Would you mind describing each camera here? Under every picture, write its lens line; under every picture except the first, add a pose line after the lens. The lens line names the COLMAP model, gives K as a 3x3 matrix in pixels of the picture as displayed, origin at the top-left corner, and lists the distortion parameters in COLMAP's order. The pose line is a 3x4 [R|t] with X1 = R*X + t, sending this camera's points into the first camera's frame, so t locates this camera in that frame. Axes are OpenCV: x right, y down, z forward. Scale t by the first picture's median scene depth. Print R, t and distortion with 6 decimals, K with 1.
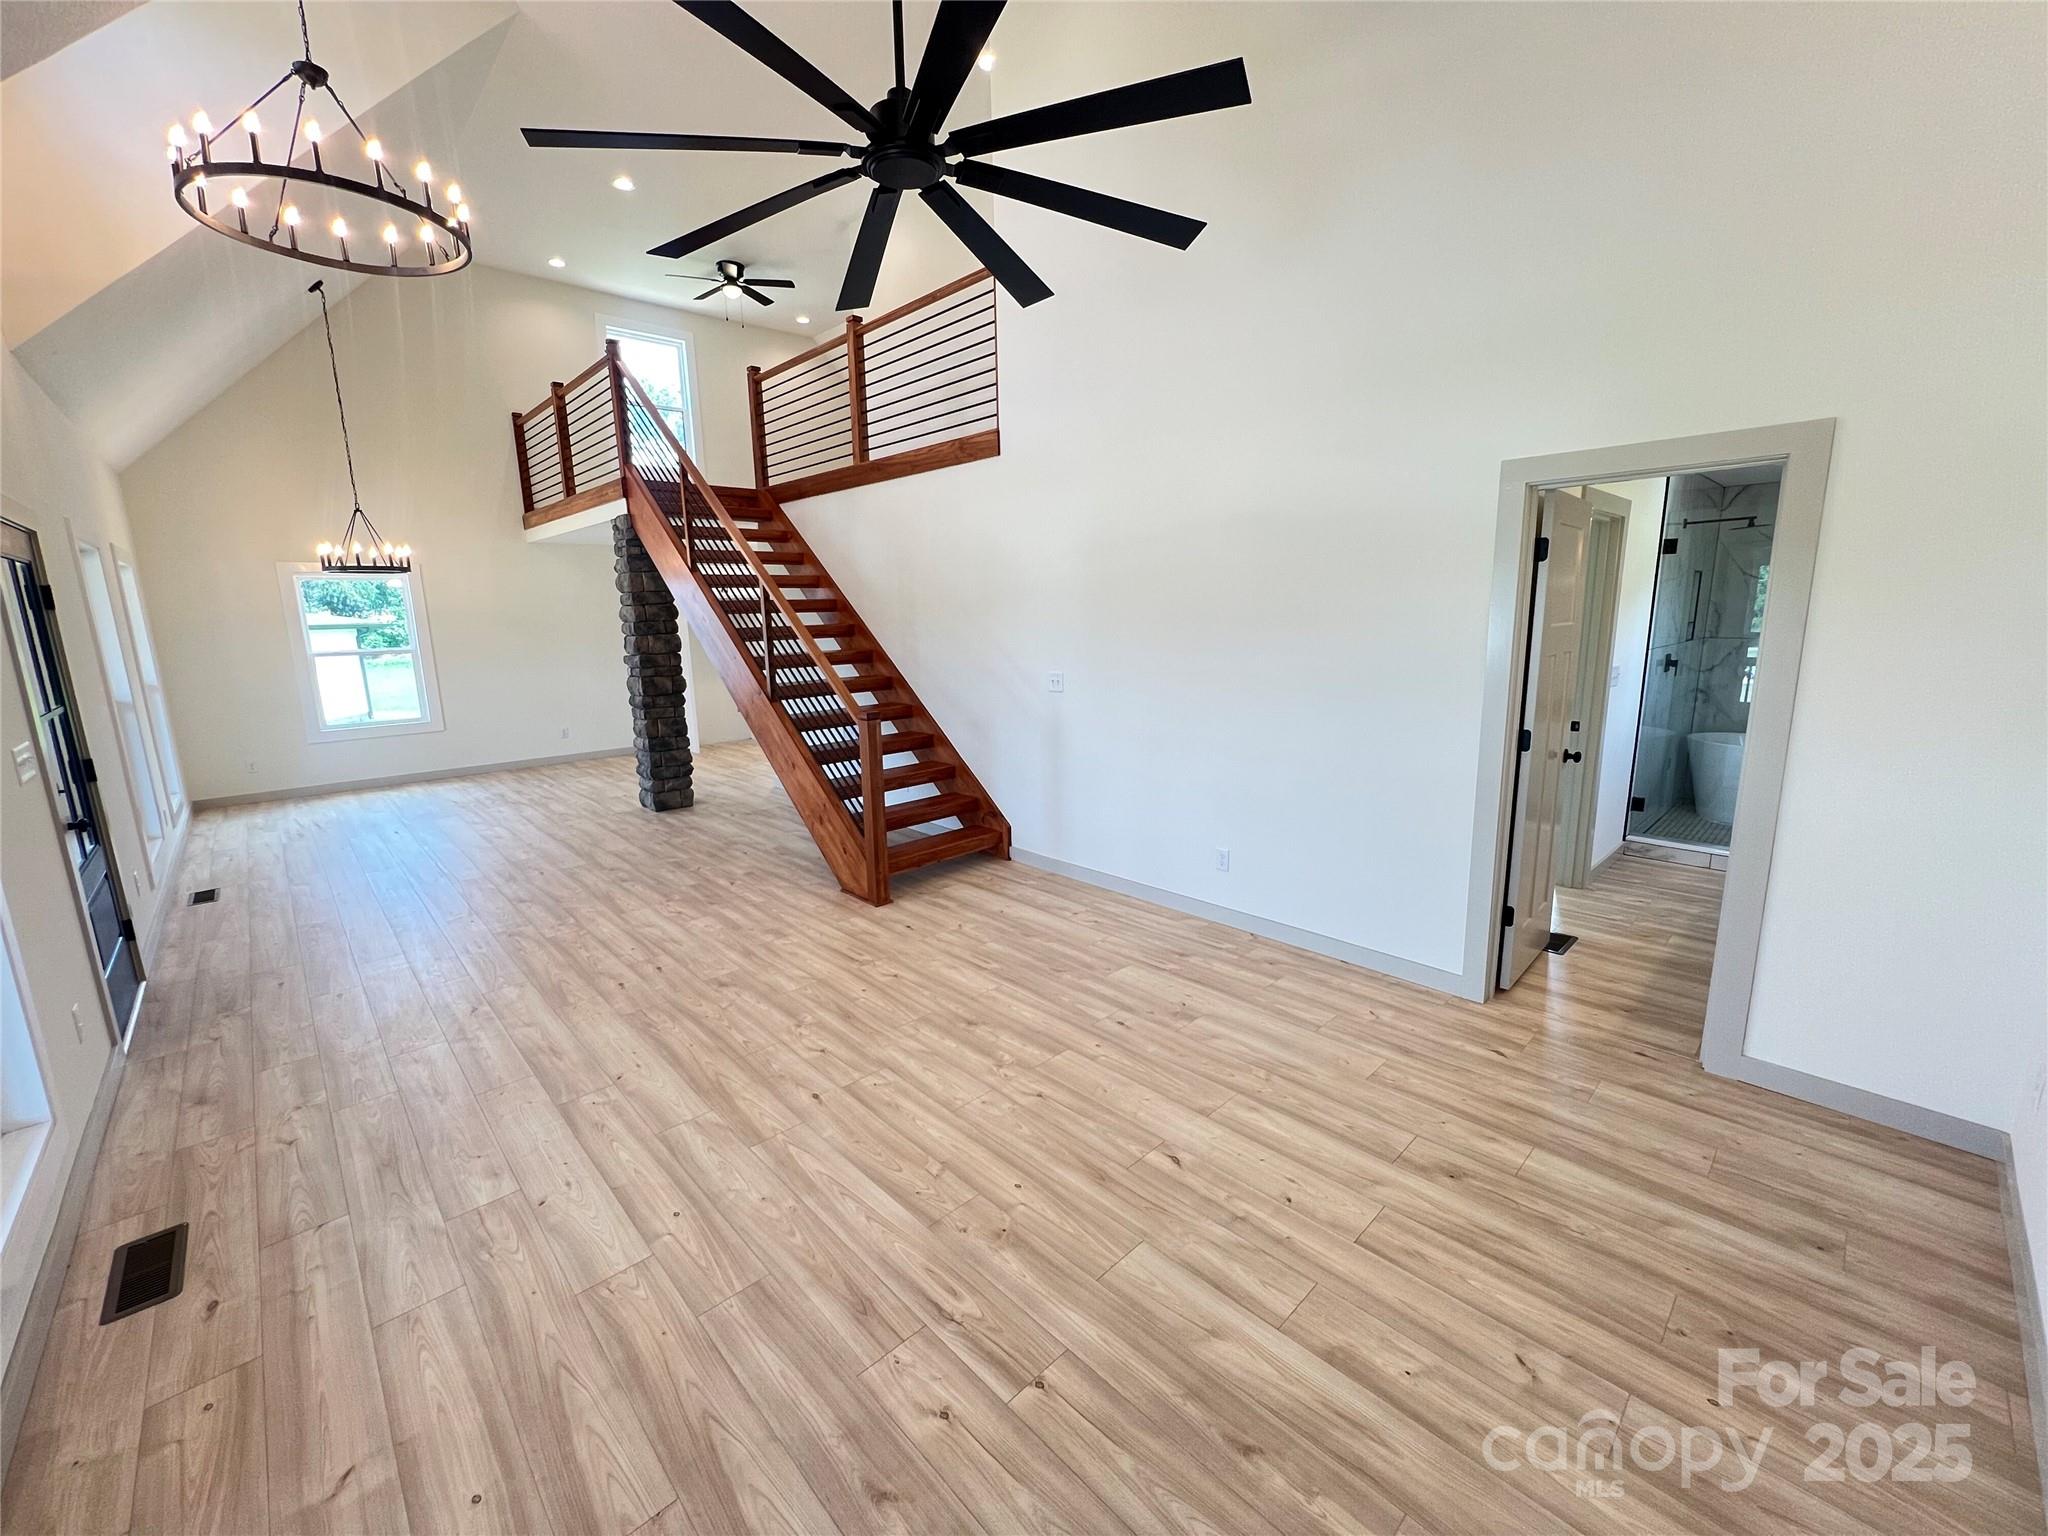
lens RADIAL K [[821.6, 0, 1016.5], [0, 821.6, 771.9], [0, 0, 1]] dist [-0.002088, 0.000392]
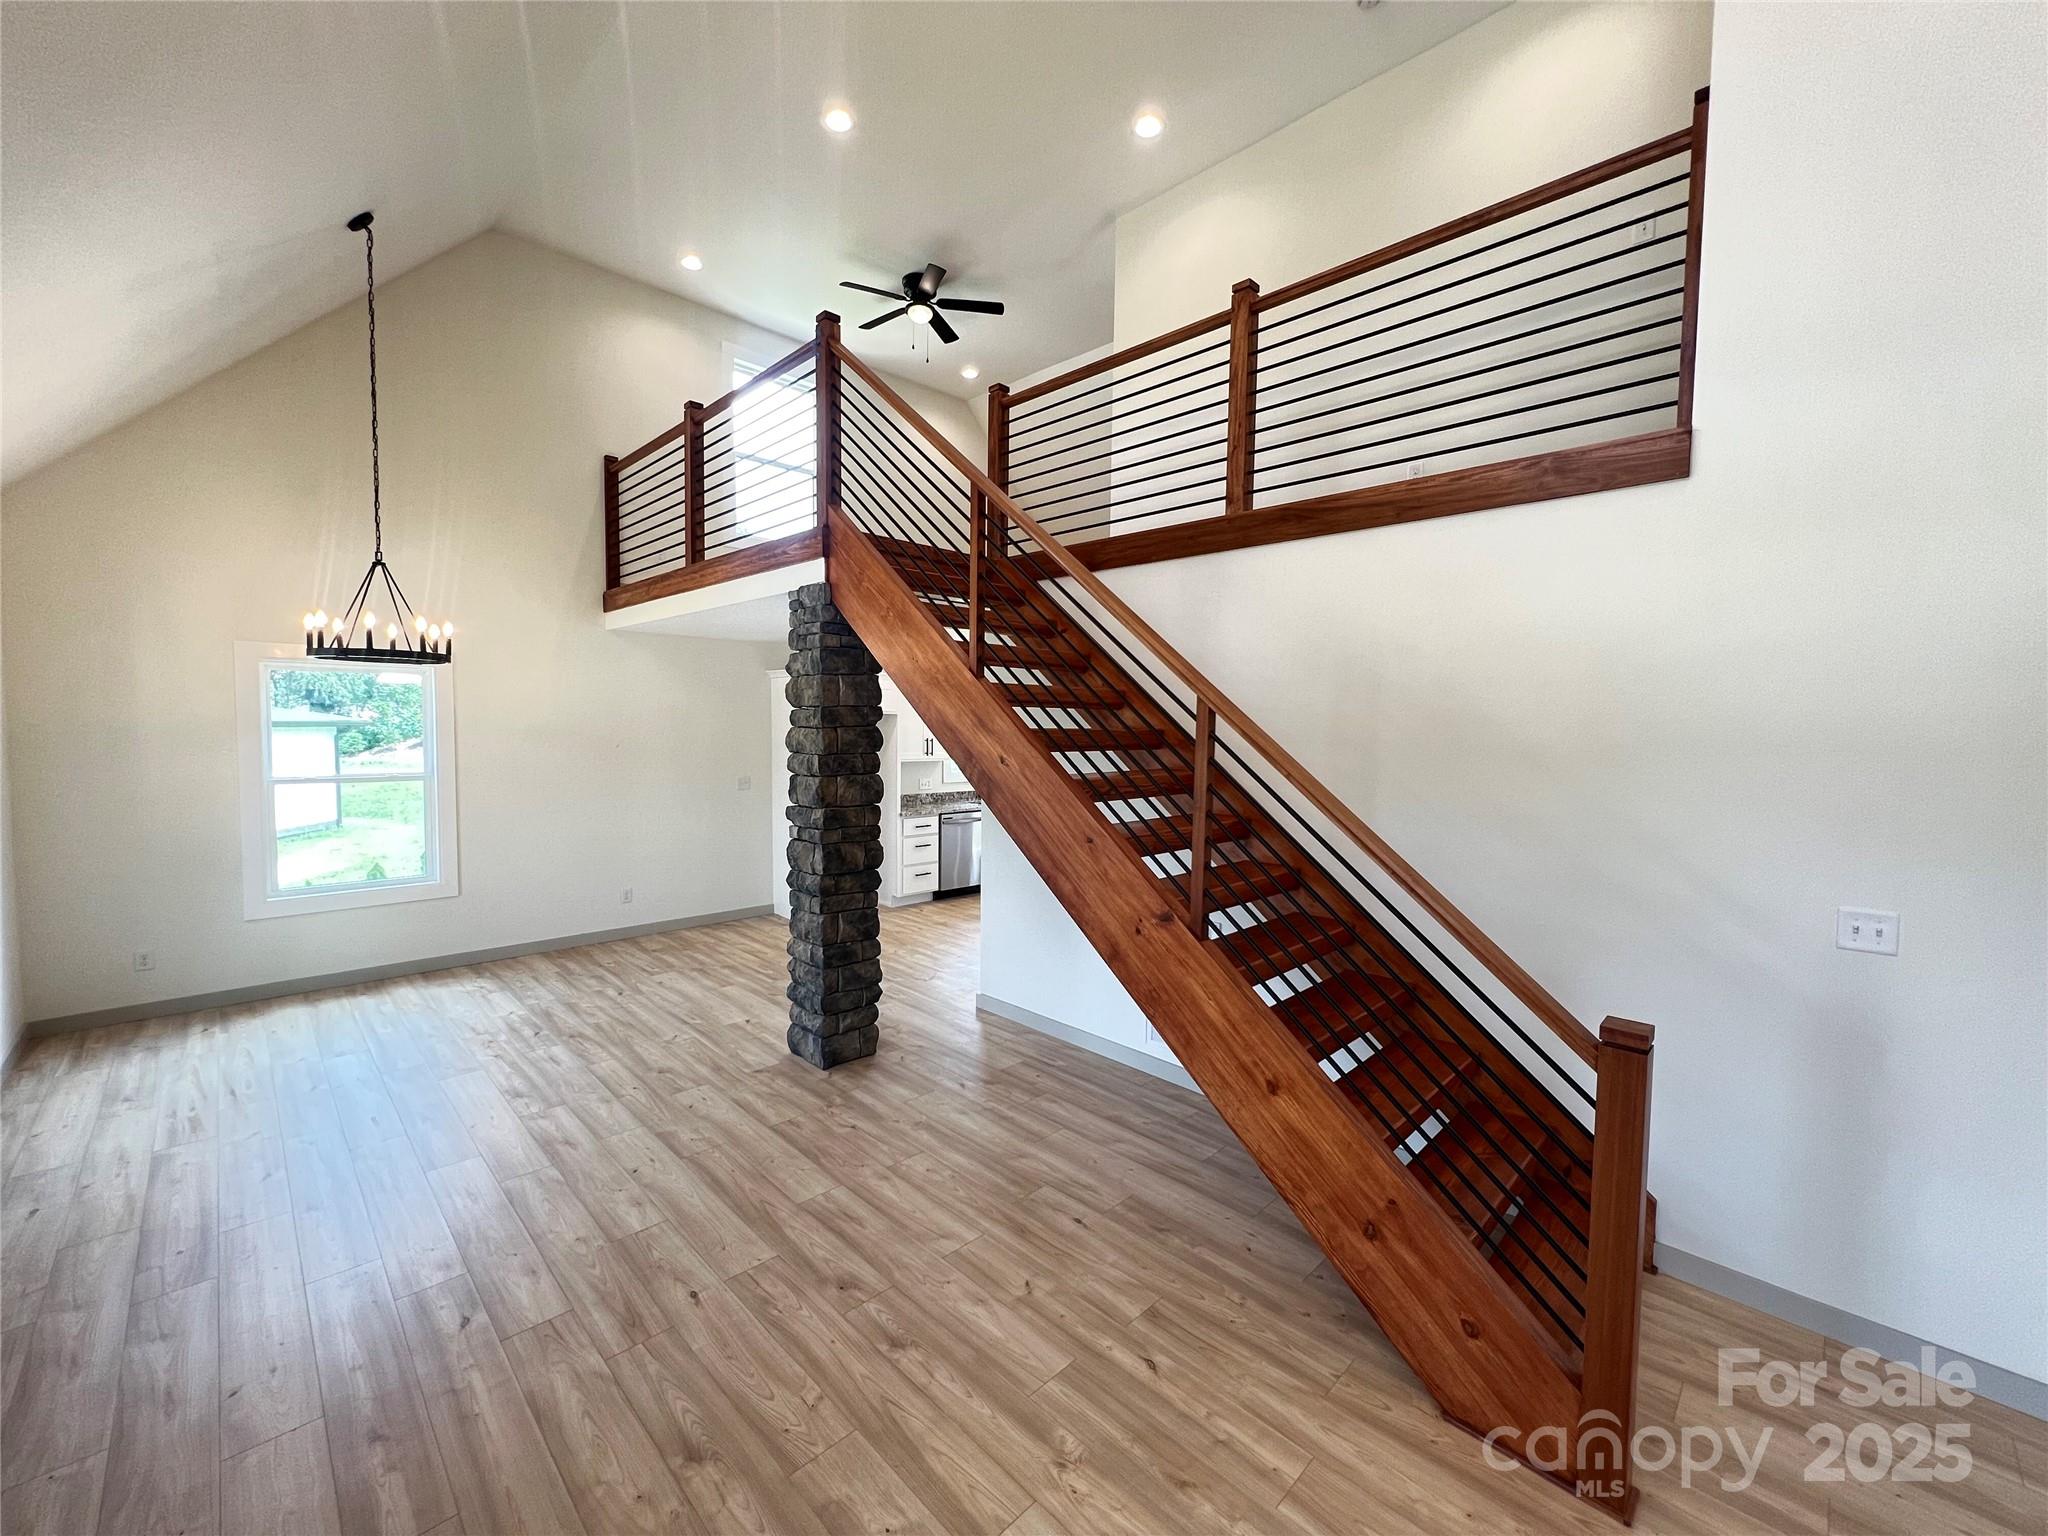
lens RADIAL K [[821.6, 0, 1019.4], [0, 821.6, 771.5], [0, 0, 1]] dist [-0.002088, 0.000392]
pose [[0.999178, 0.030075, 0.027191, -0.403201], [-0.026063, 0.990165, -0.137454, -0.109376], [-0.031058, 0.136632, 0.990135, 0.477622]]
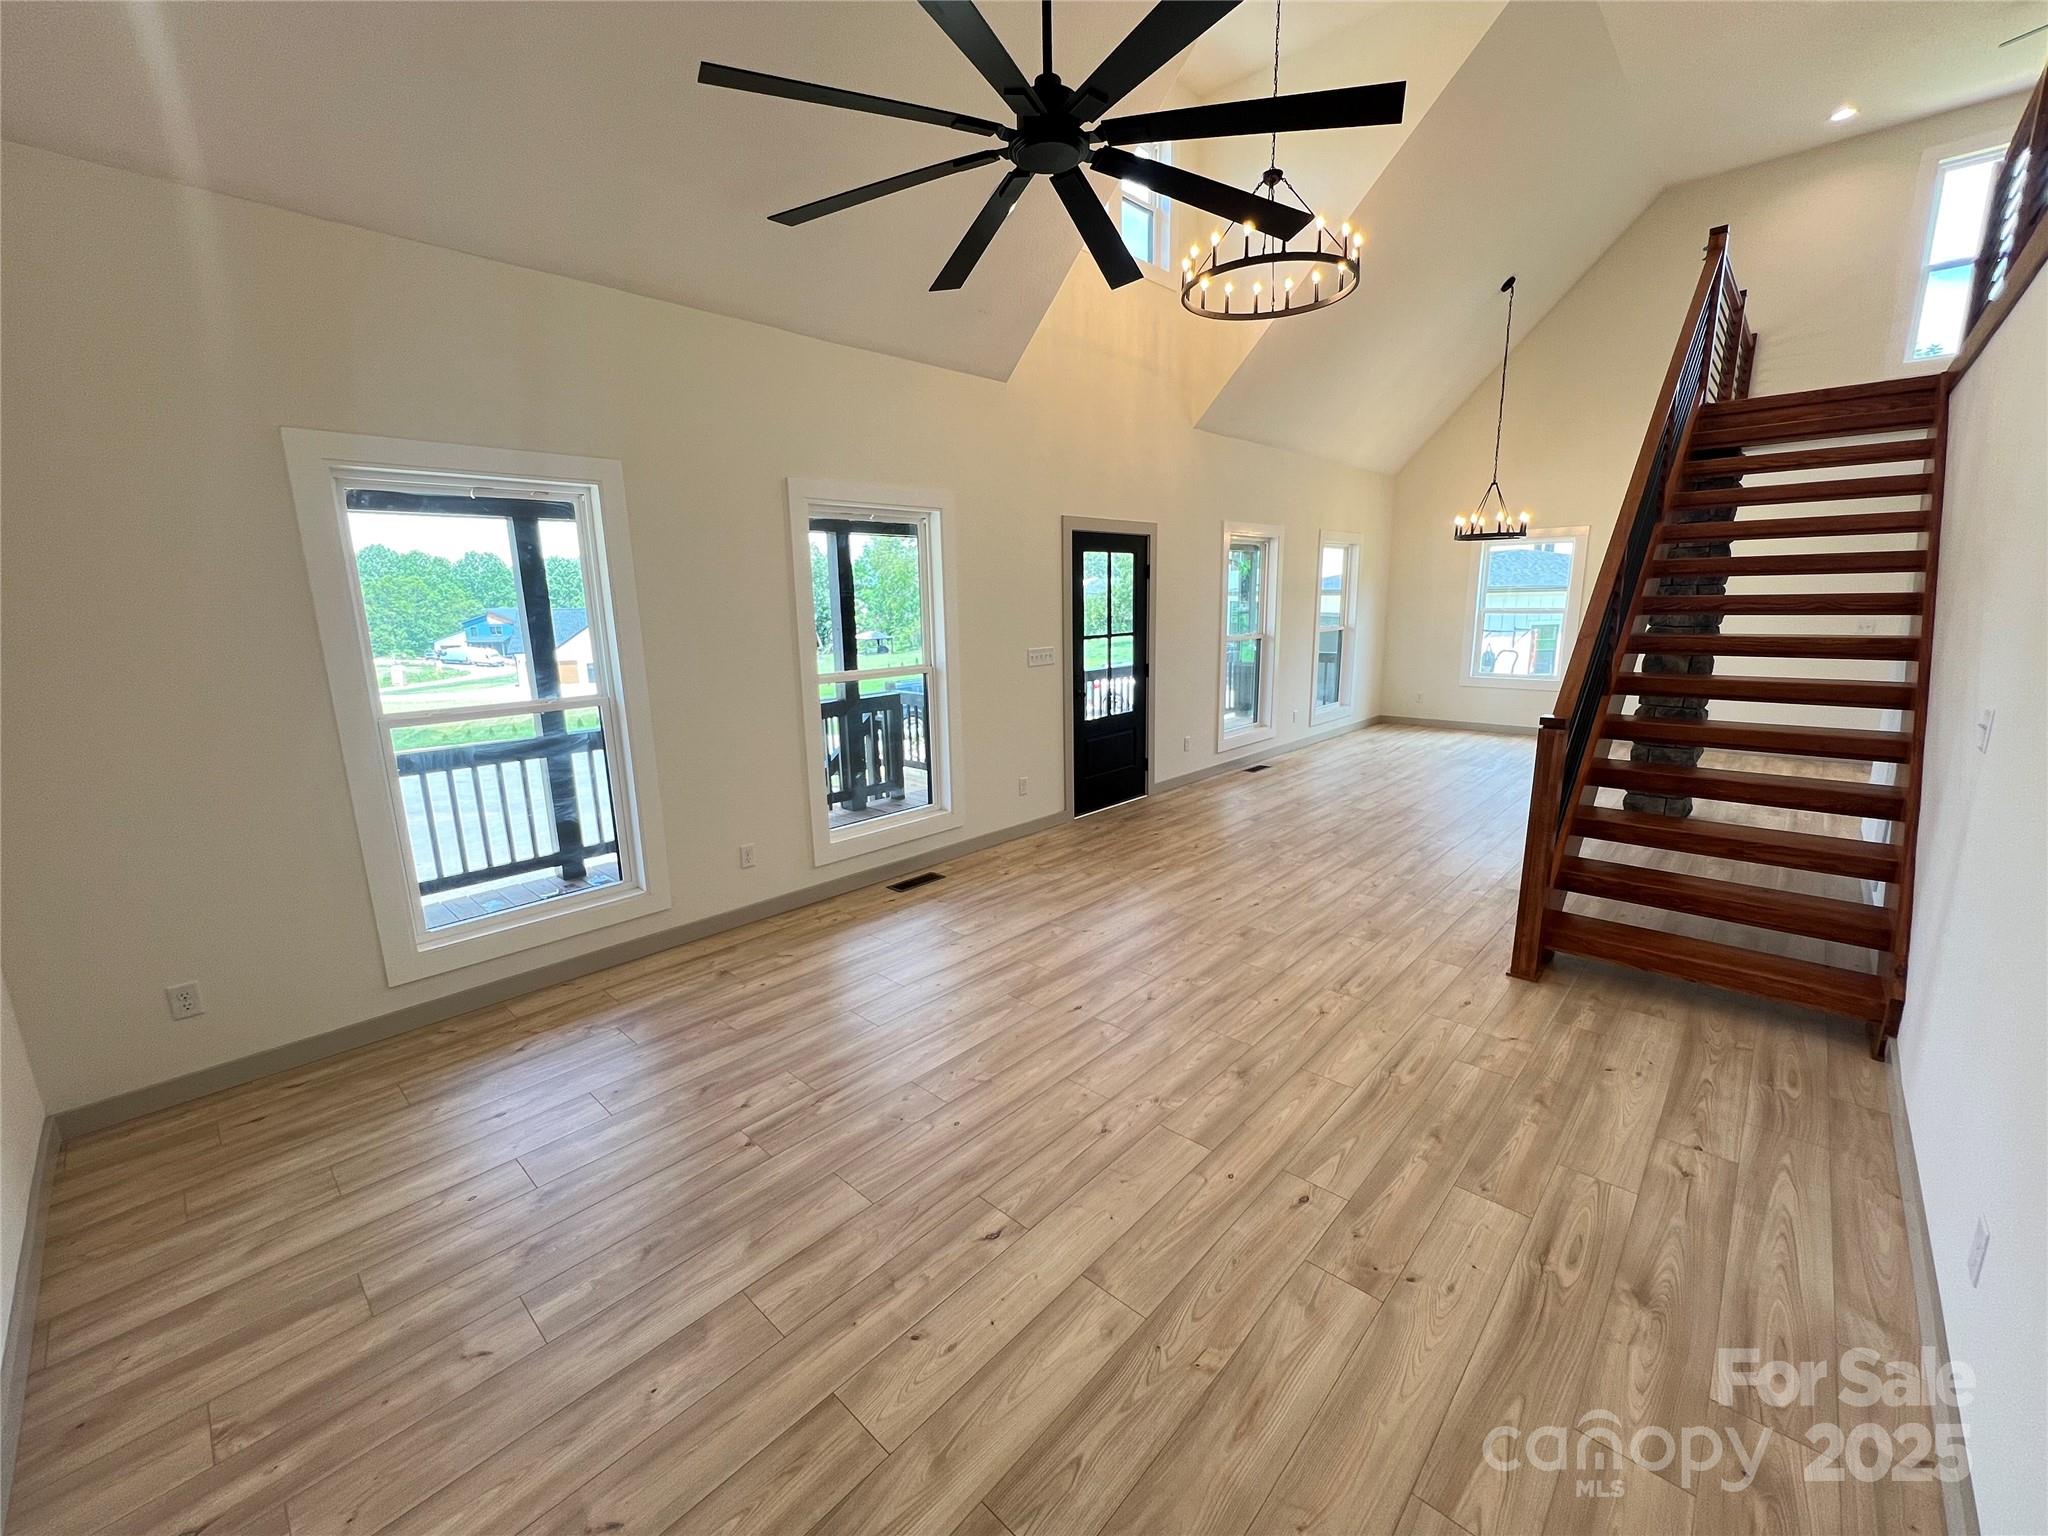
lens RADIAL K [[822.3, 0, 1017.6], [0, 822.3, 764.9], [0, 0, 1]] dist [-0.002874, 0.000824]
pose [[0.065513, 0.219222, -0.973473, 0.403660], [-0.177798, 0.962522, 0.204791, -0.077170], [0.981884, 0.159665, 0.102035, 0.379606]]
